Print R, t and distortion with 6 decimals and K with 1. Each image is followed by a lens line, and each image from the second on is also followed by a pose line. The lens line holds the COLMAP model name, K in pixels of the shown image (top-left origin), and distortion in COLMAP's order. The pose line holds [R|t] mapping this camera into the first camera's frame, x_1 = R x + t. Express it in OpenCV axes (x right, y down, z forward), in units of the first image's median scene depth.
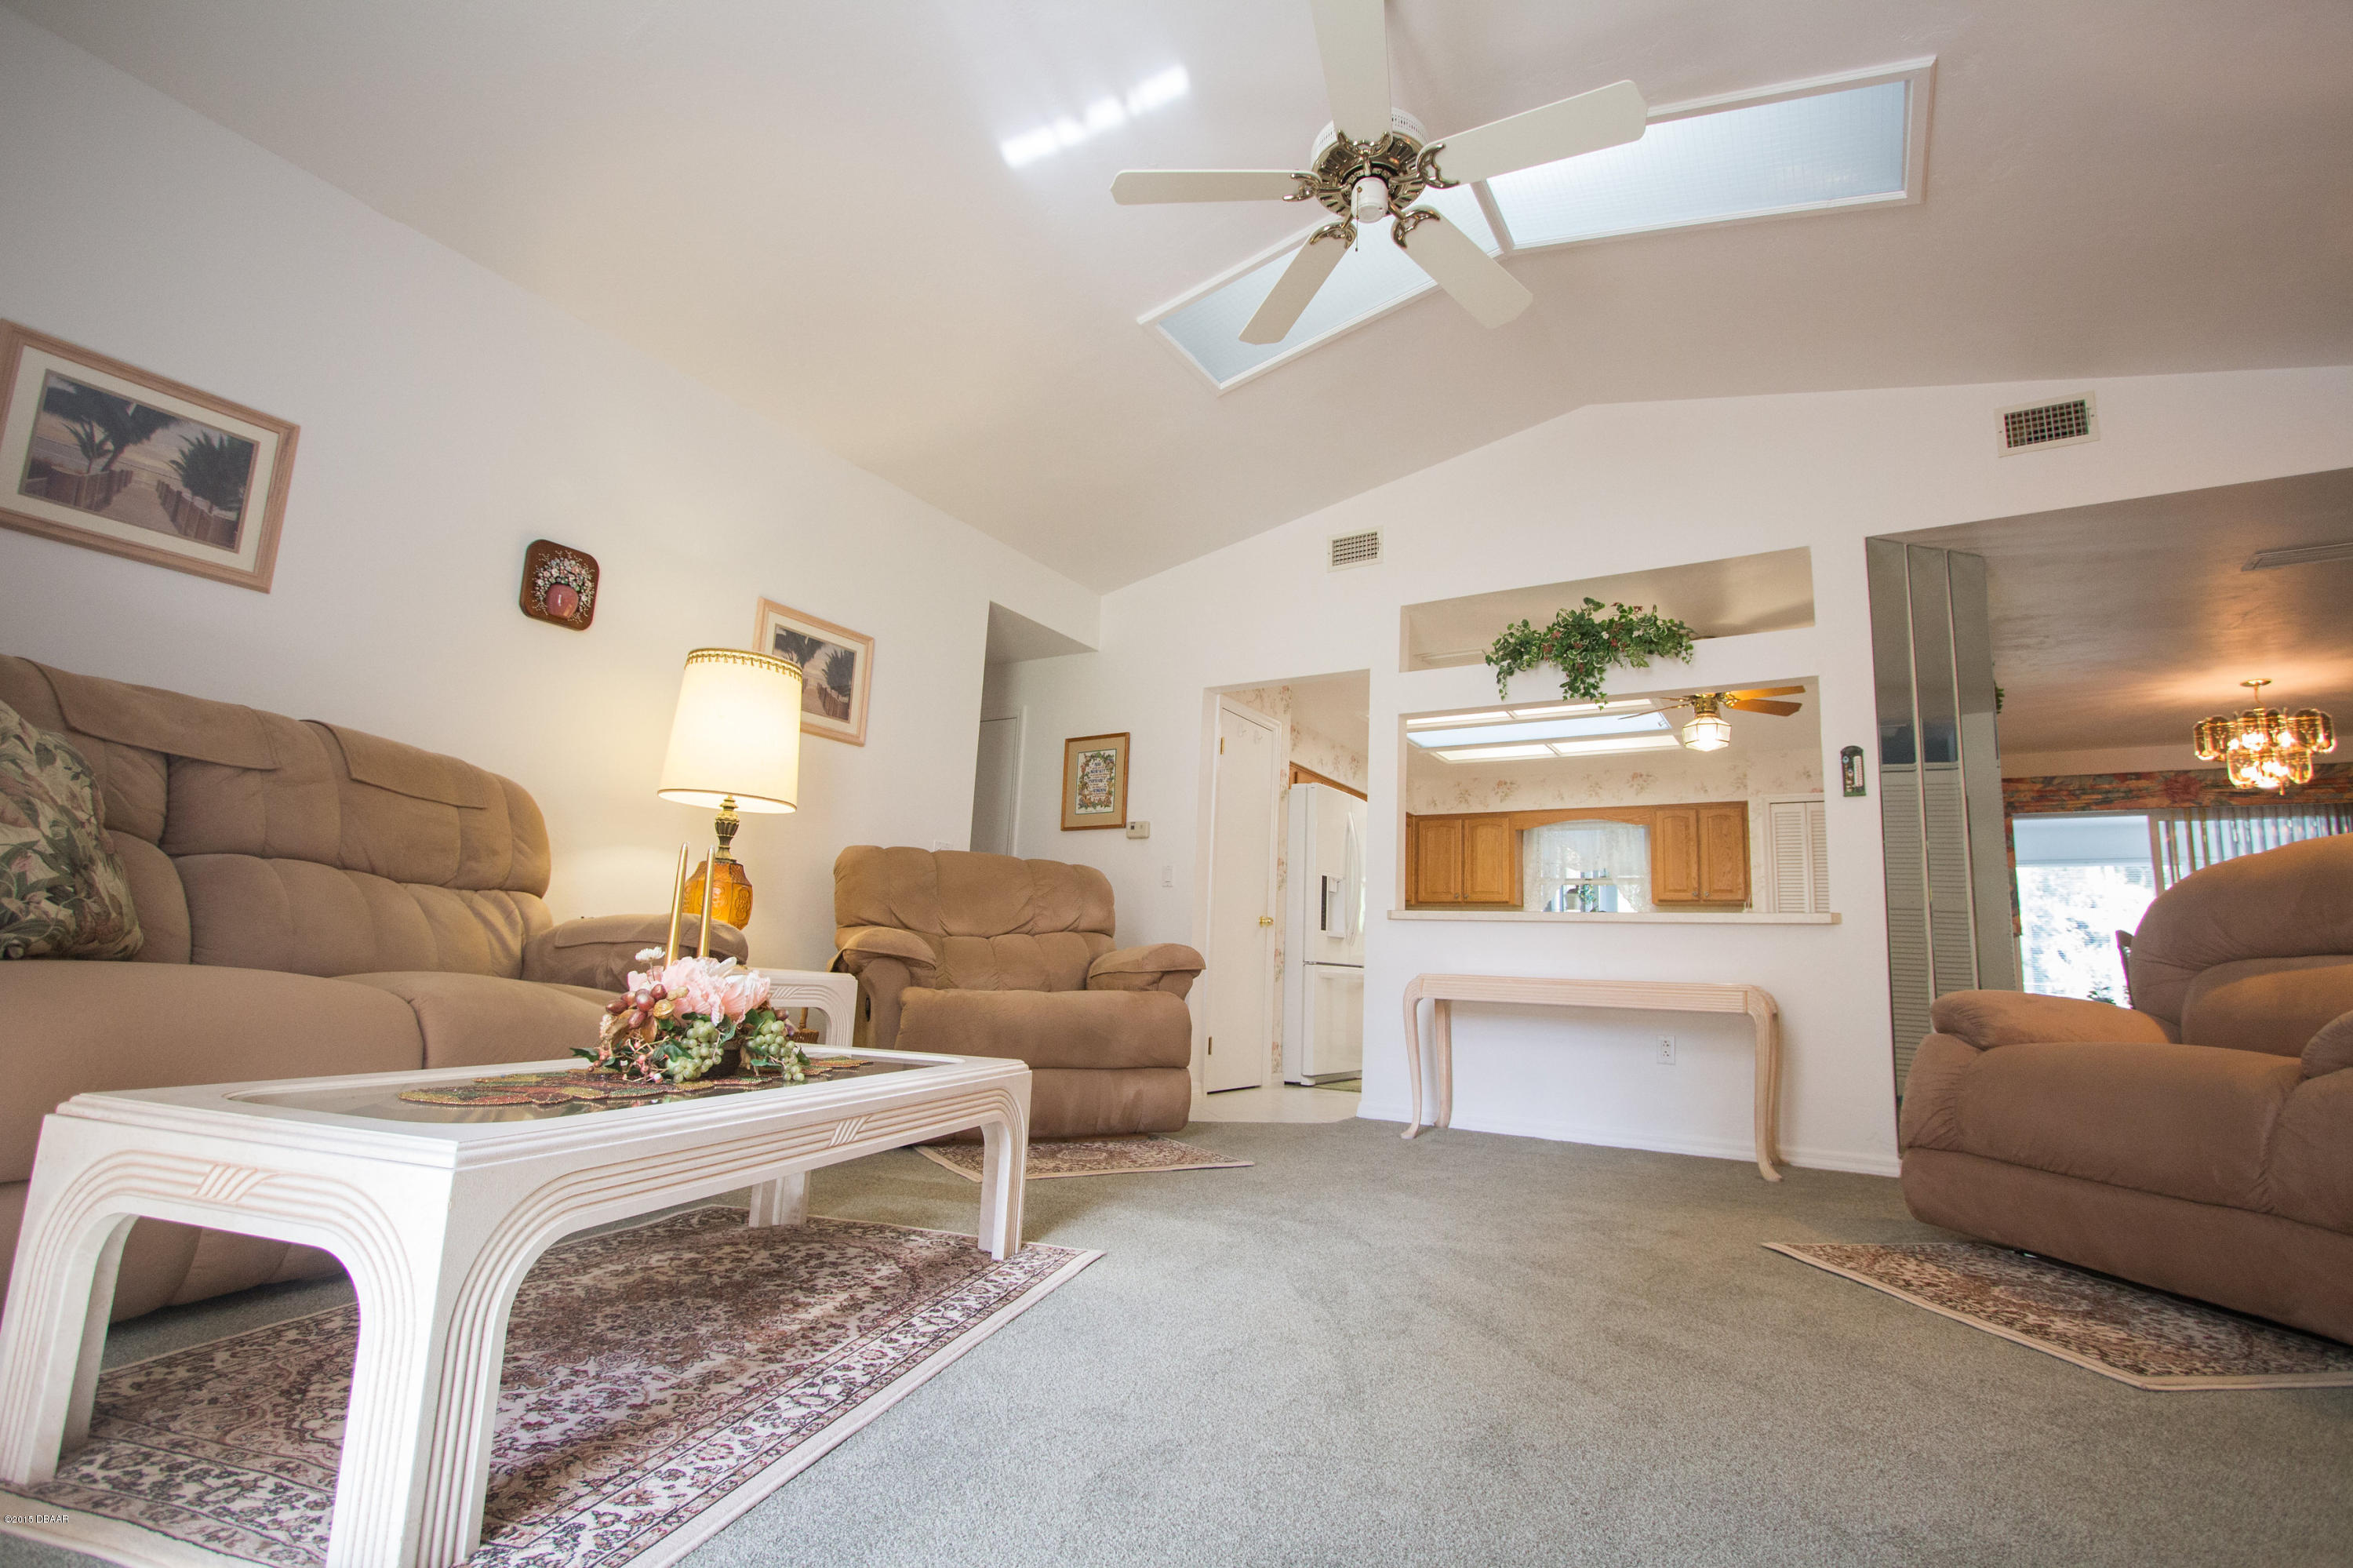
lens RADIAL K [[1085.8, 0, 1176.4], [0, 1085.8, 797.7], [0, 0, 1]] dist [-0.017939, 0.002100]
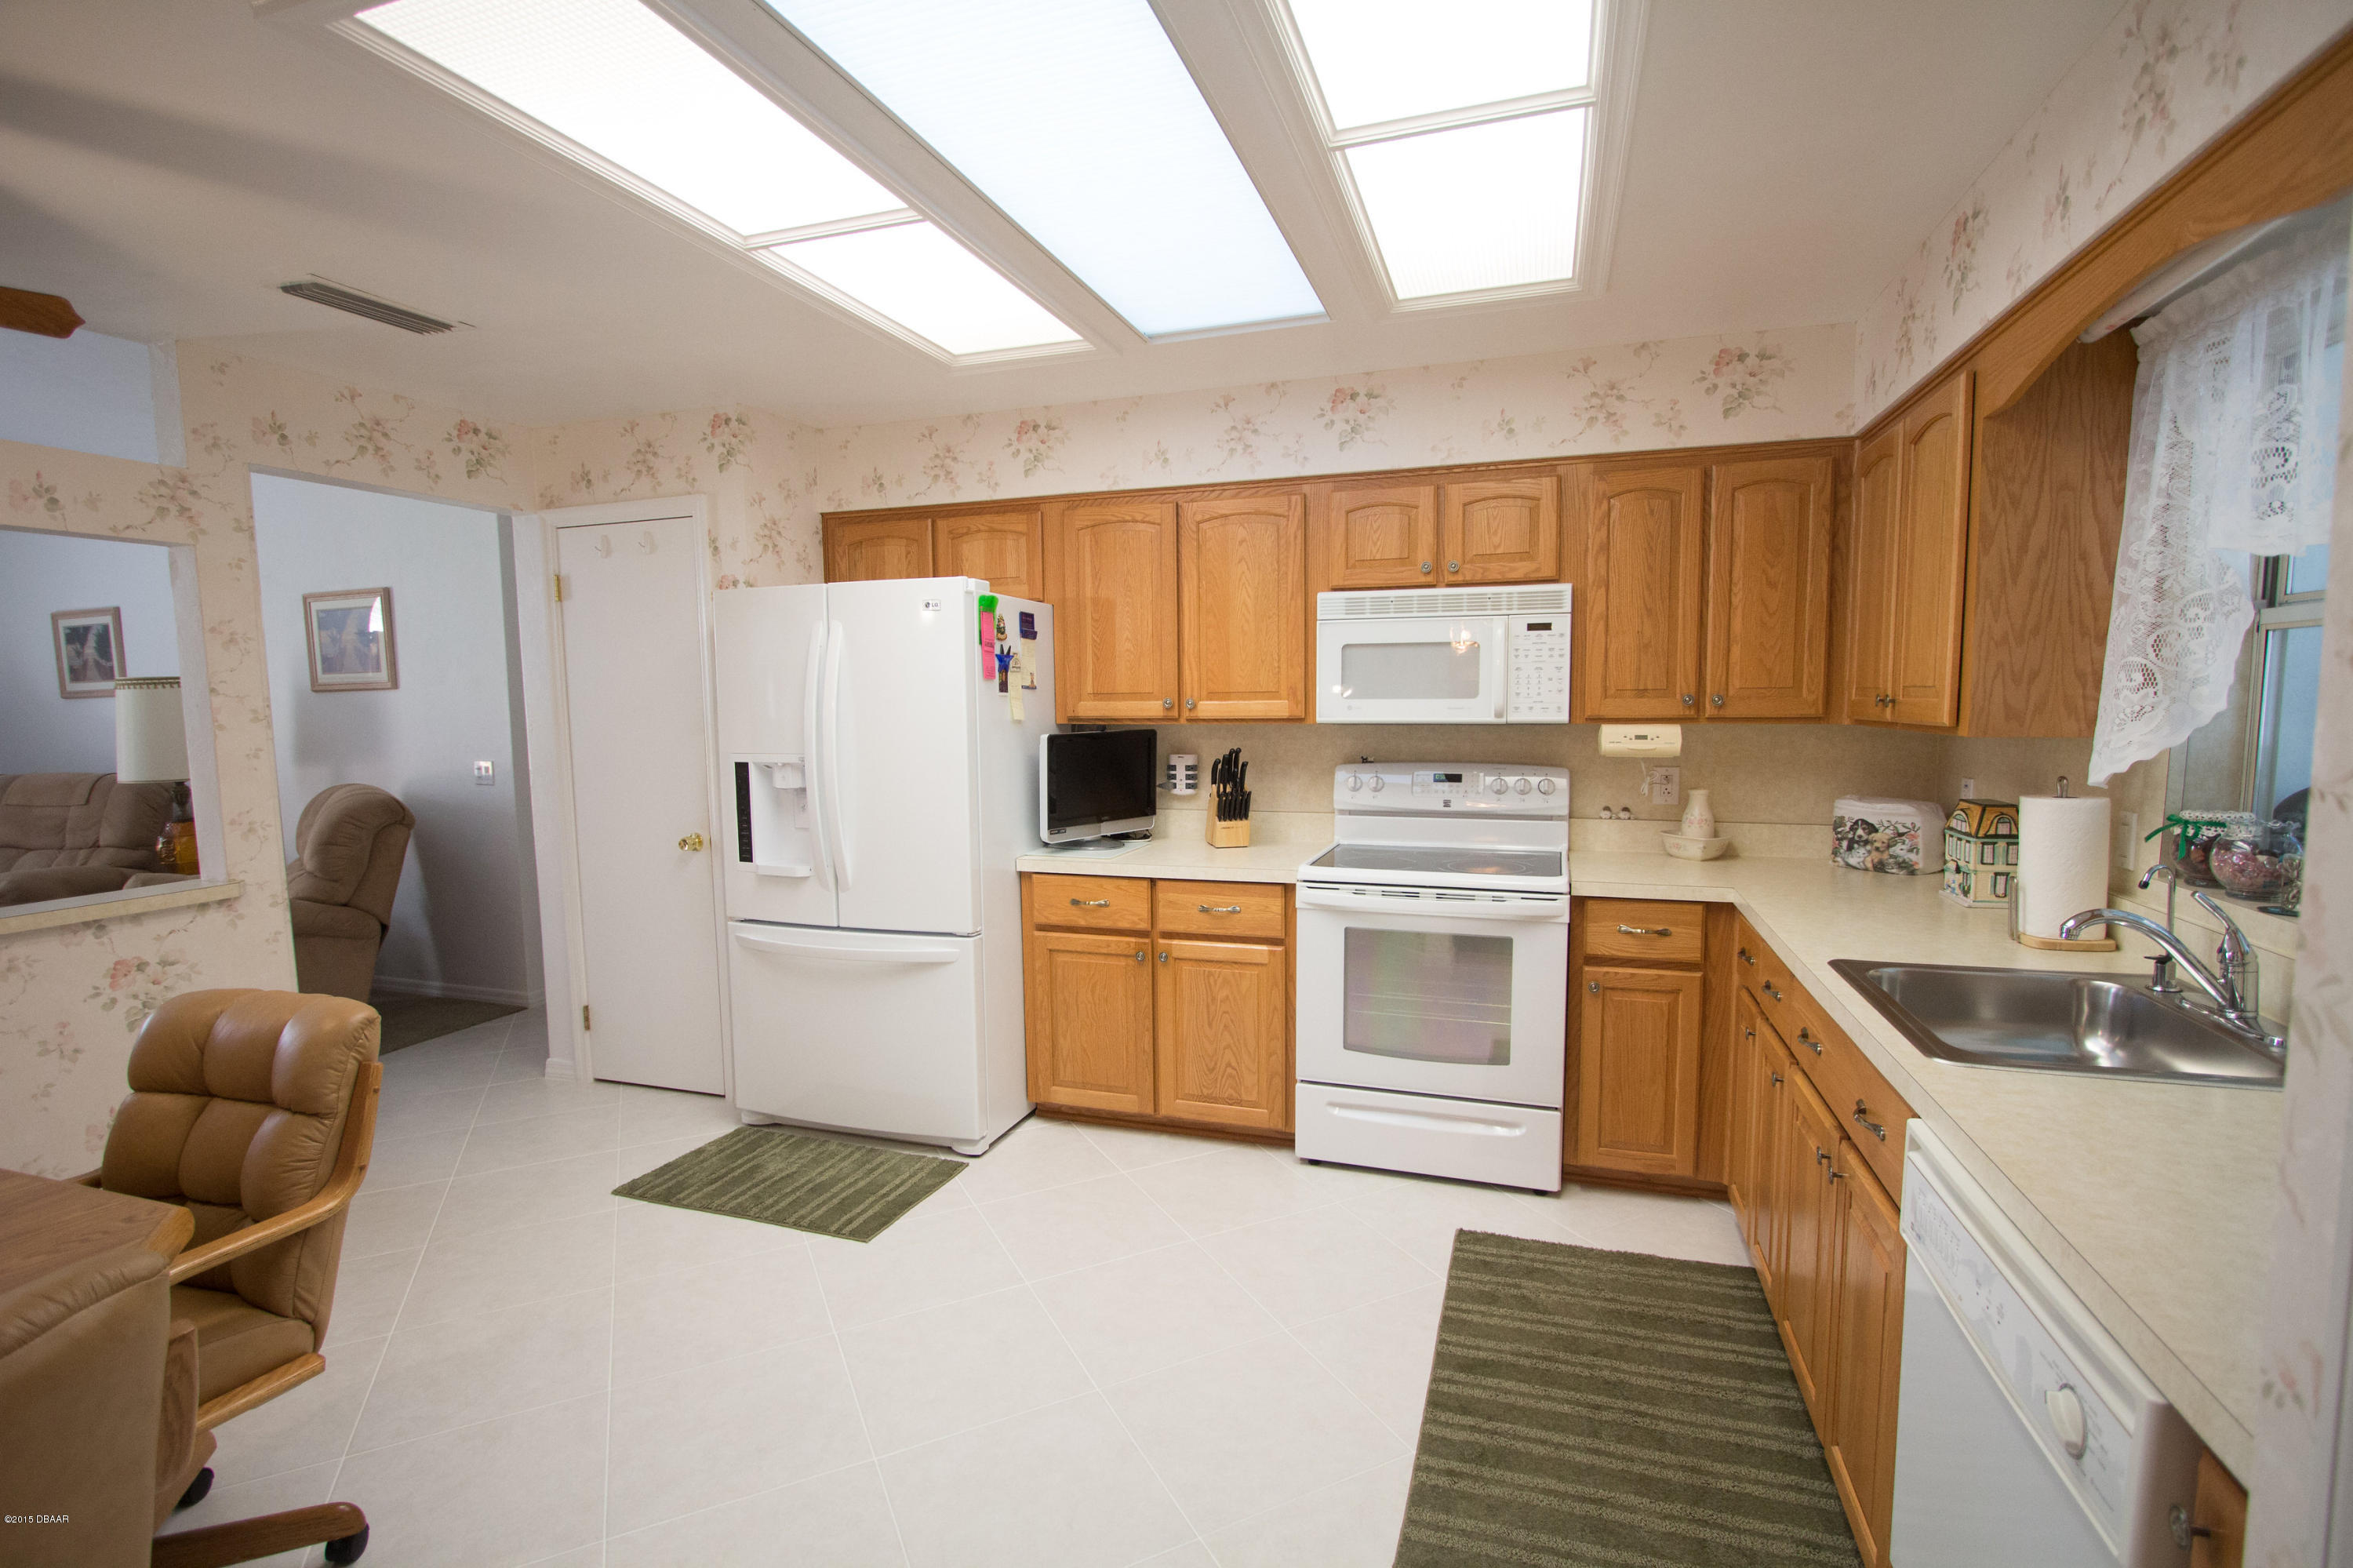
lens RADIAL K [[1085.8, 0, 1176.4], [0, 1085.8, 797.7], [0, 0, 1]] dist [-0.017939, 0.002100]
pose [[0.228169, 0.043950, -0.972629, 0.986586], [0.181924, 0.979462, 0.086936, 0.114156], [0.956474, -0.196781, 0.215488, 1.515544]]
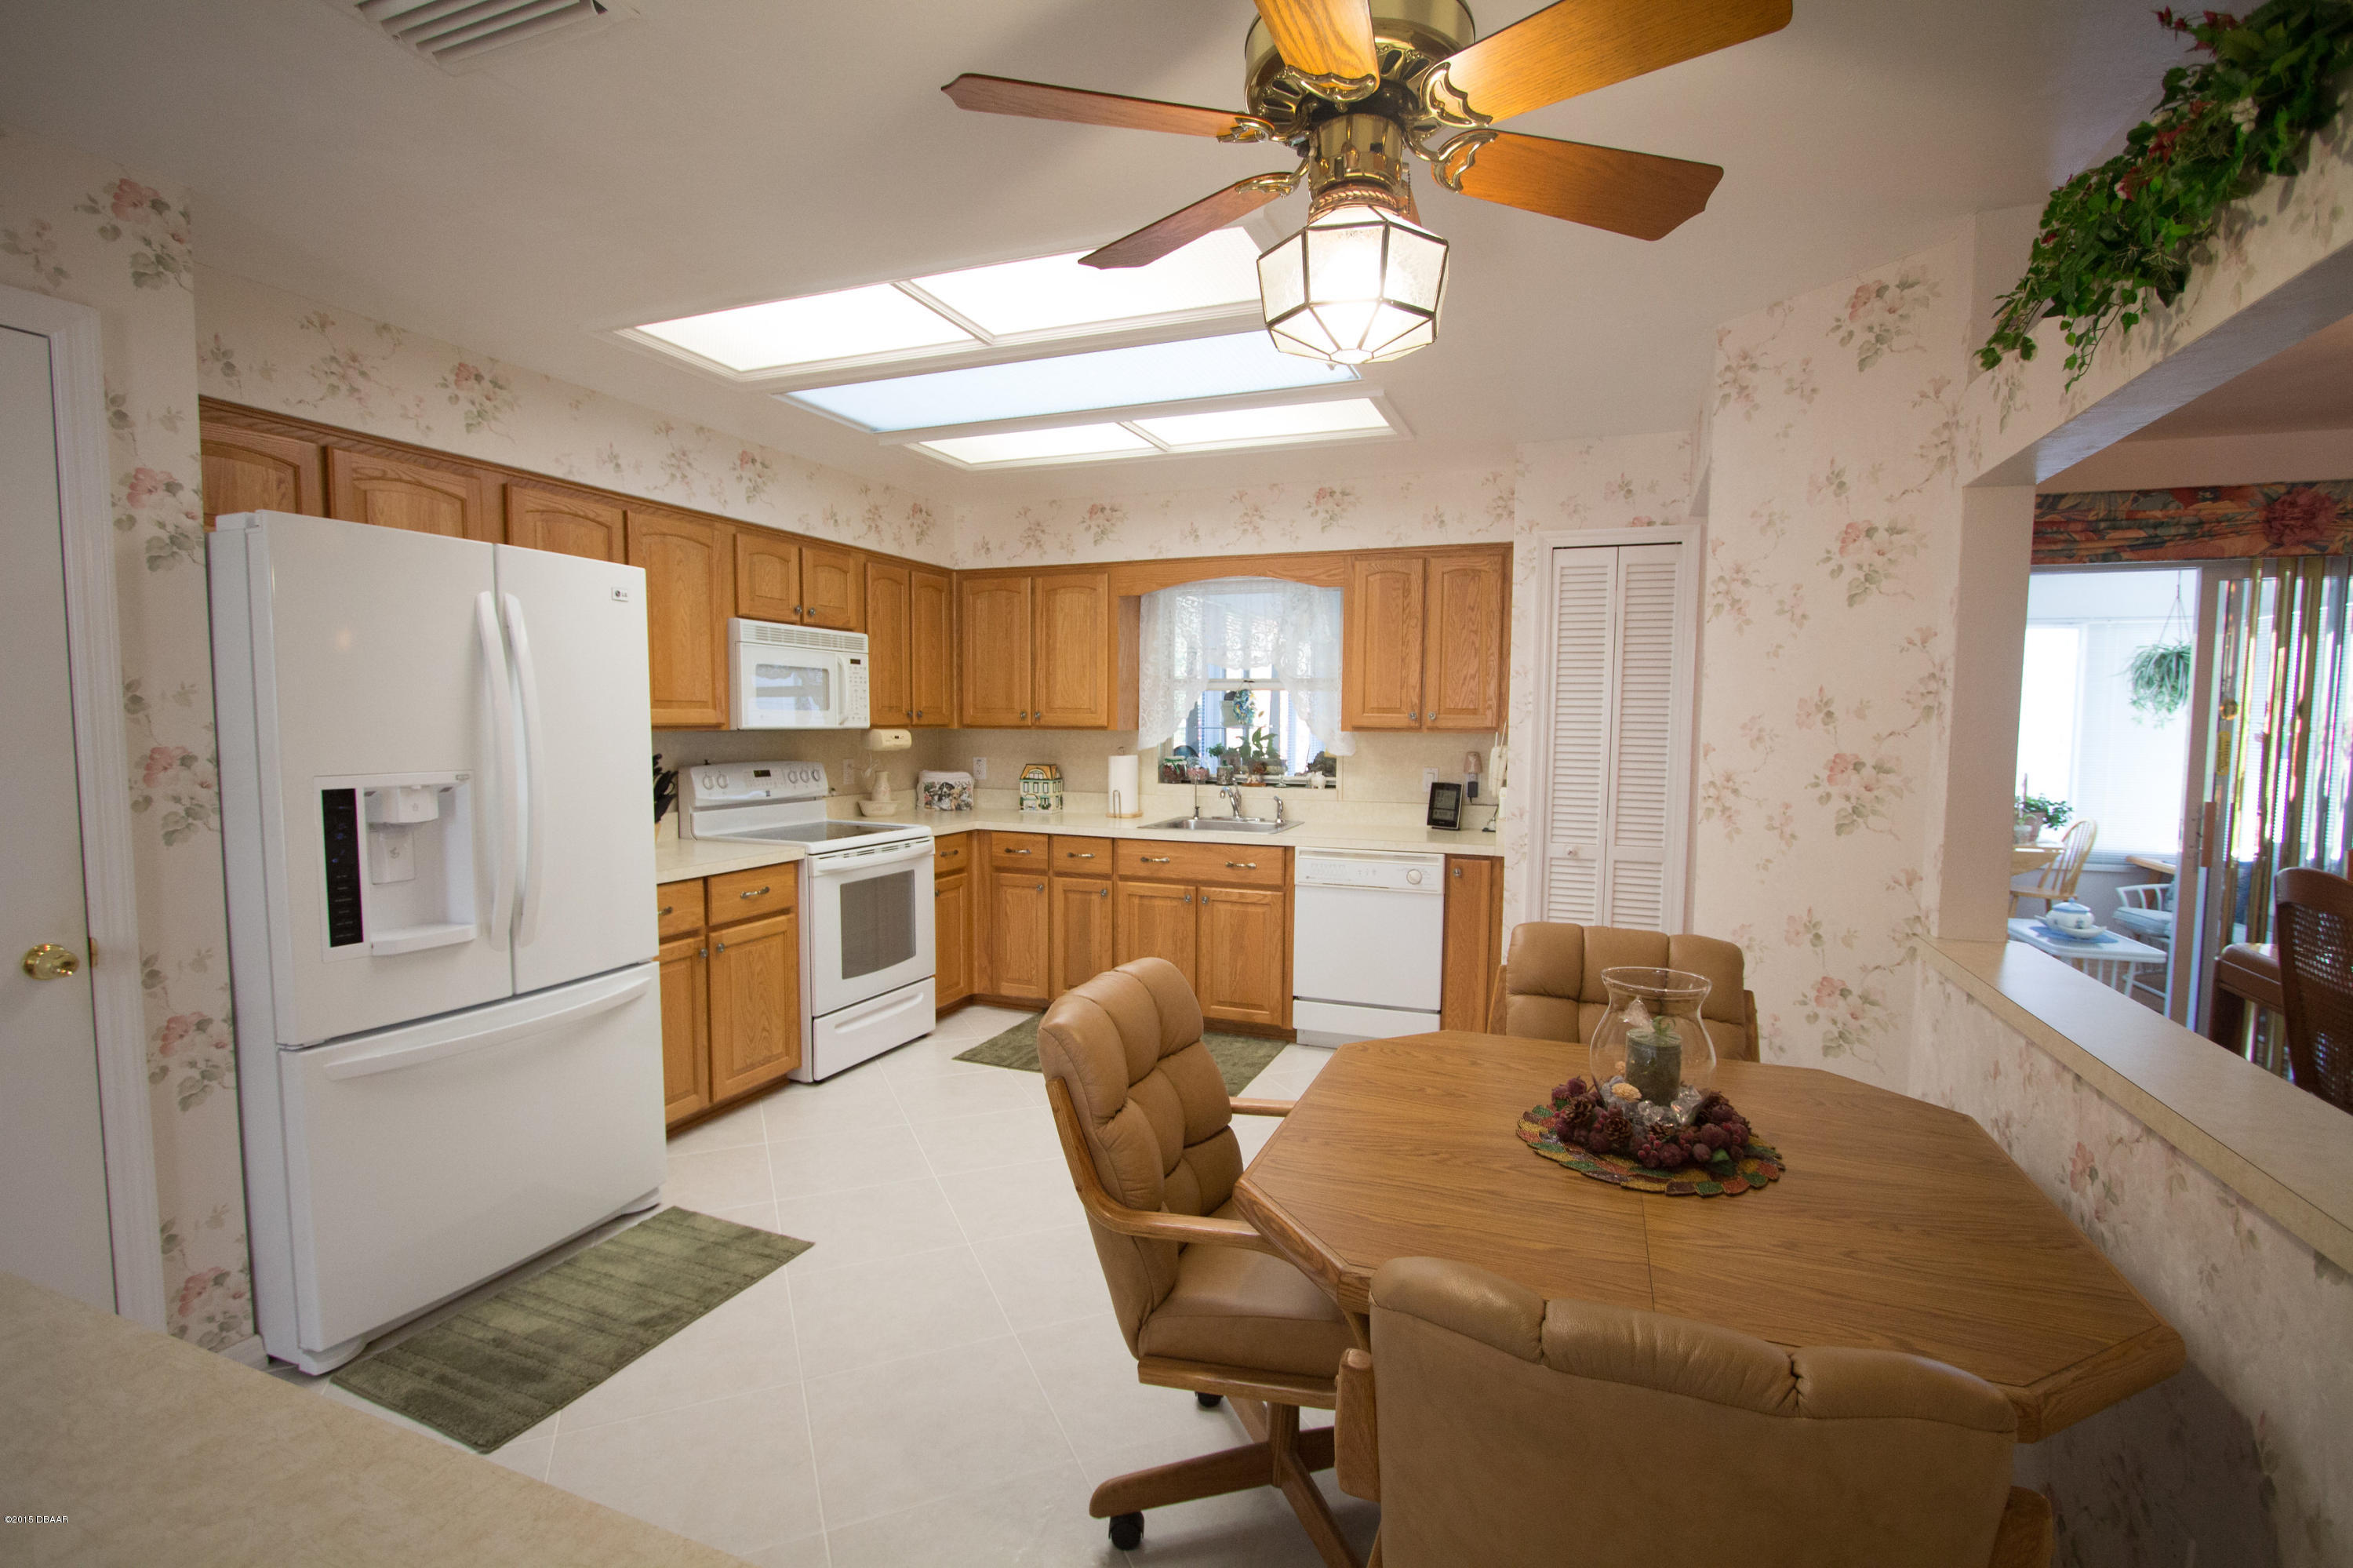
lens RADIAL K [[1085.8, 0, 1176.4], [0, 1085.8, 797.7], [0, 0, 1]] dist [-0.017939, 0.002100]
pose [[0.982876, -0.050567, 0.177194, 0.468627], [0.006327, 0.970303, 0.241810, -0.008442], [-0.184159, -0.236548, 0.954008, 0.871324]]
